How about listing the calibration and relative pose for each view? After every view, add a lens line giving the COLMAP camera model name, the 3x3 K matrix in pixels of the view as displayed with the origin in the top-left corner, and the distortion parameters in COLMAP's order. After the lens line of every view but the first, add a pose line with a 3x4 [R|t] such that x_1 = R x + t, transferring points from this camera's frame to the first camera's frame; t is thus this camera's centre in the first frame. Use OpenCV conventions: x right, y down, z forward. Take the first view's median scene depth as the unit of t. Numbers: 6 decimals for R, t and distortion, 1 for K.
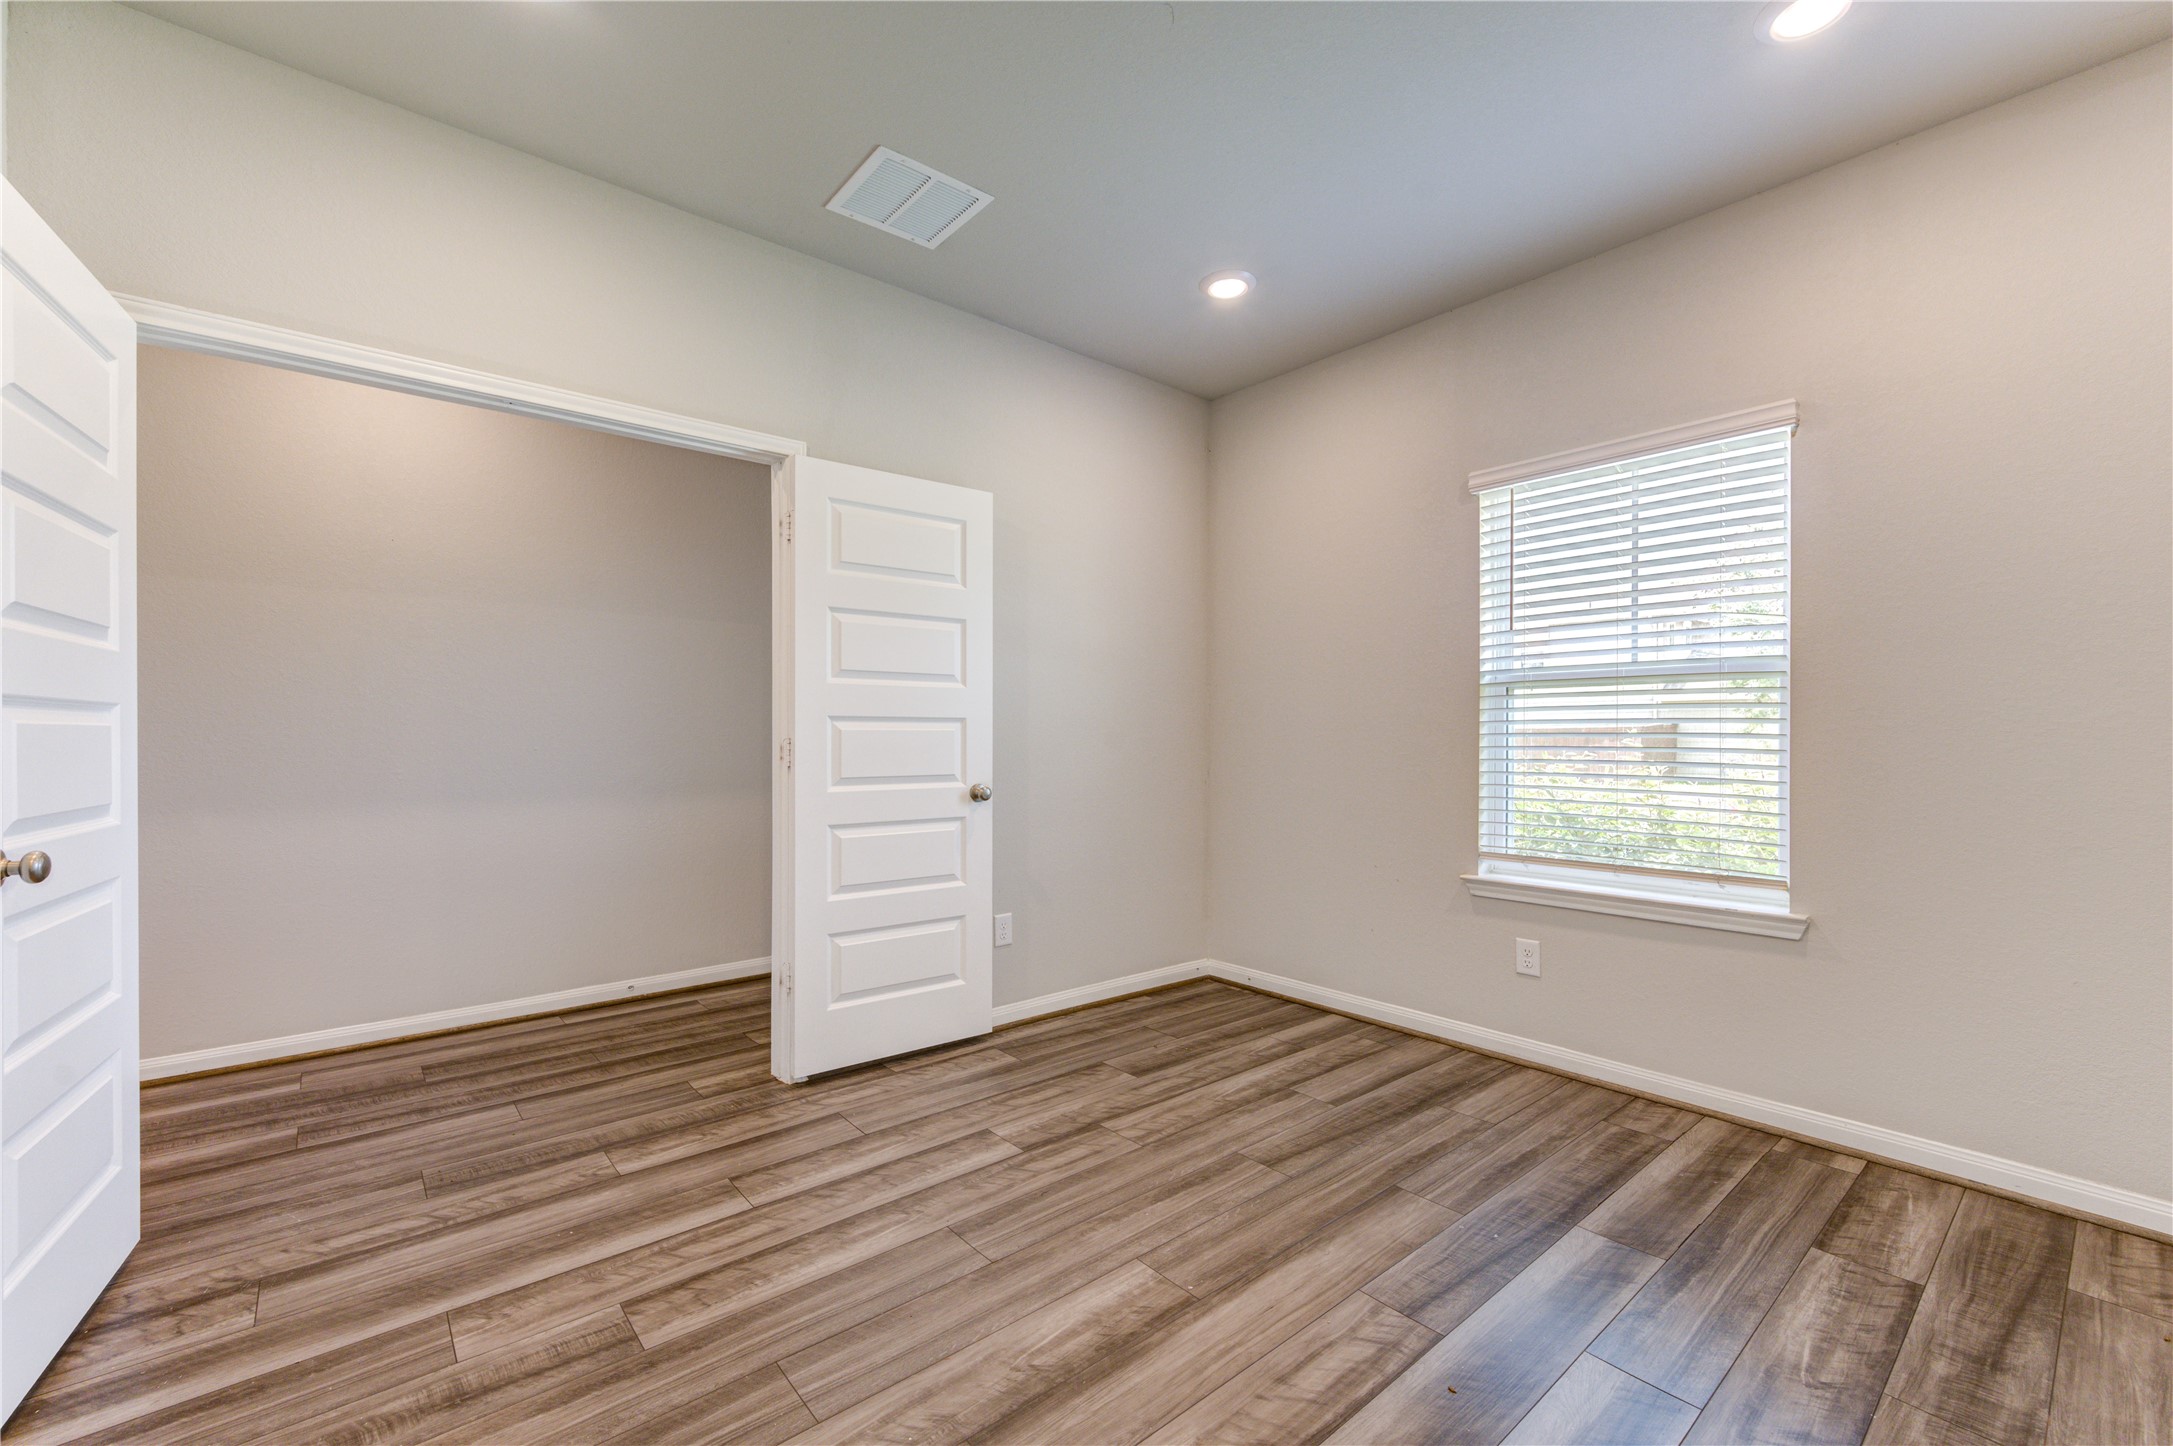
lens RADIAL K [[848.2, 0, 1086.5], [0, 848.2, 723.0], [0, 0, 1]] dist [-0.001451, 0.000363]
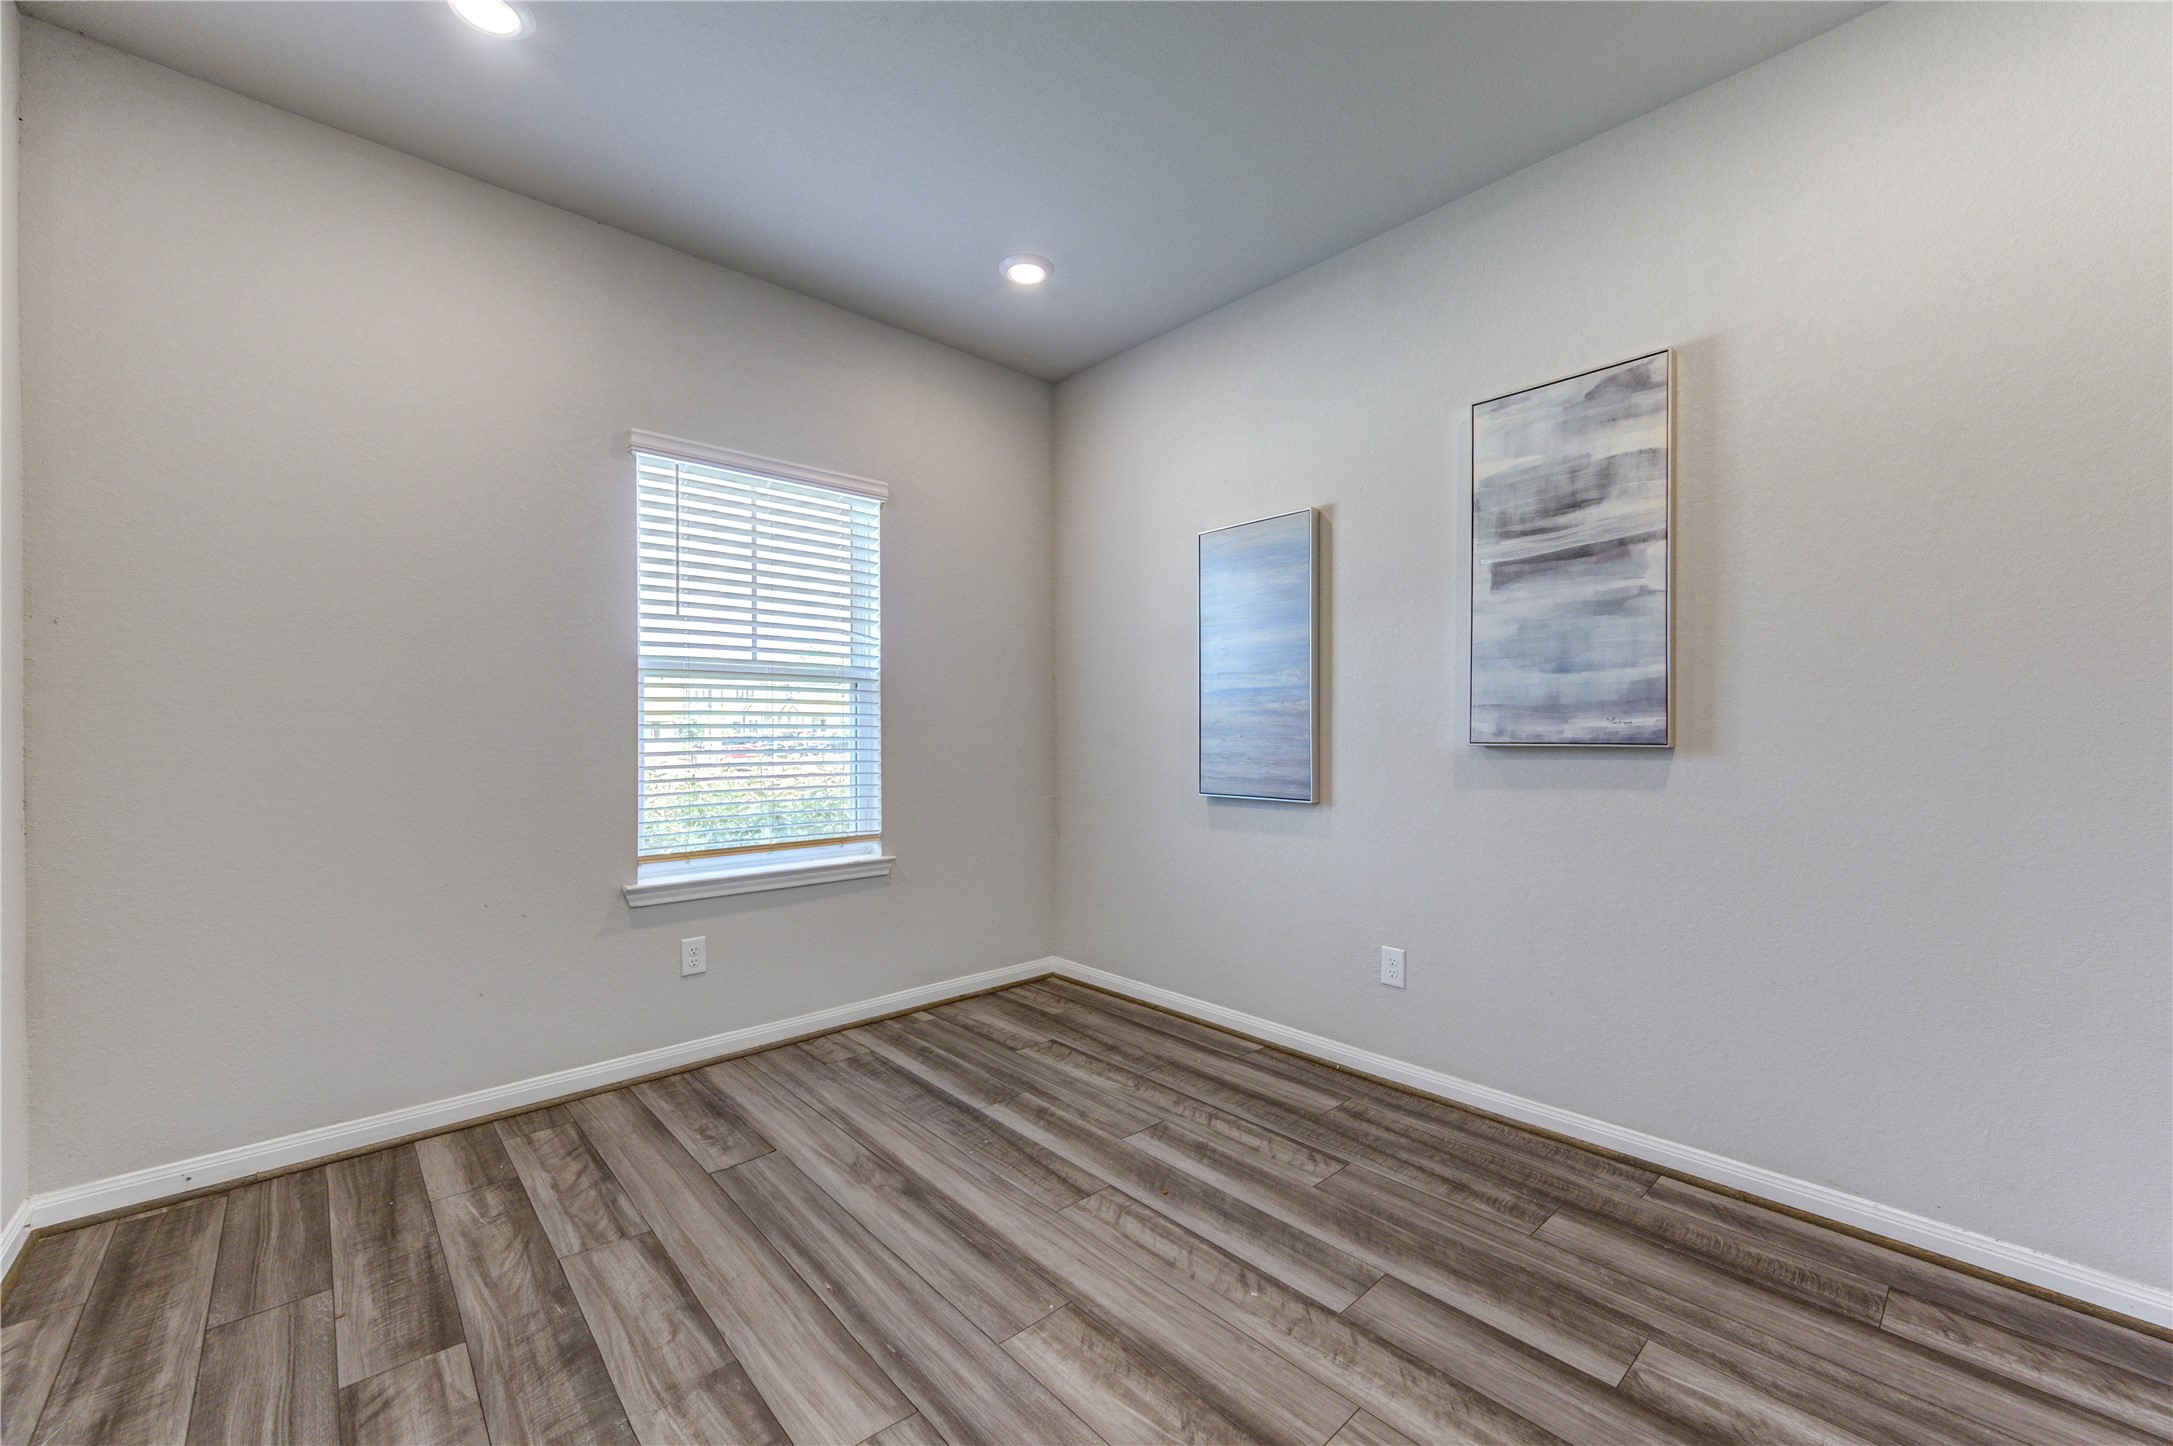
lens RADIAL K [[905.1, 0, 1090.7], [0, 905.1, 713.9], [0, 0, 1]] dist [0.002441, 0.000193]
pose [[-0.041728, 0.013709, 0.999035, -0.652213], [-0.016579, 0.999759, -0.014411, 0.008986], [-0.998991, -0.017164, -0.041491, 0.725605]]
